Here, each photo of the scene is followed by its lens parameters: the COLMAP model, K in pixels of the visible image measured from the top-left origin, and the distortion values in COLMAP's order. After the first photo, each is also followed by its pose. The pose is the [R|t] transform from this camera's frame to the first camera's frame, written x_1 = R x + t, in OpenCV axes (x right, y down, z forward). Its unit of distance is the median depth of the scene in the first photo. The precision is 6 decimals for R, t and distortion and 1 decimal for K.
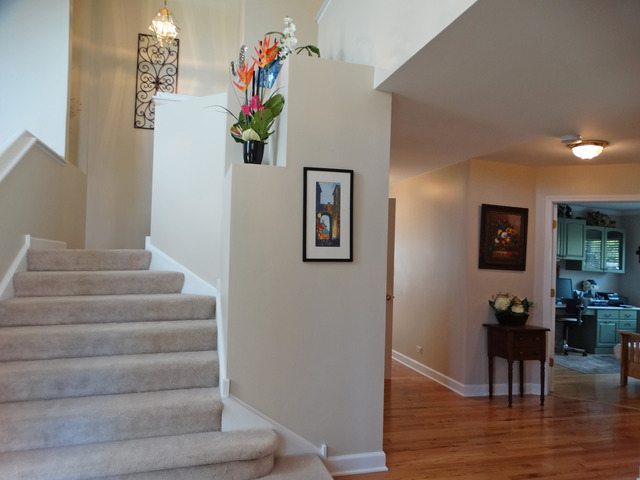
lens RADIAL K [[444.2, 0, 321.2], [0, 444.2, 242.8], [0, 0, 1]] dist [-0.002664, 0.004022]
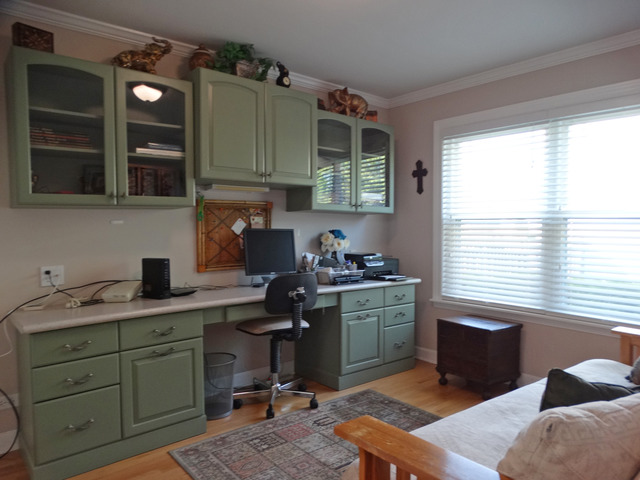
lens RADIAL K [[444.2, 0, 321.2], [0, 444.2, 242.8], [0, 0, 1]] dist [-0.002664, 0.004022]
pose [[0.922677, -0.066969, 0.379713, 0.419121], [0.038448, 0.995873, 0.082214, 0.058894], [-0.383652, -0.061258, 0.921444, 0.571976]]
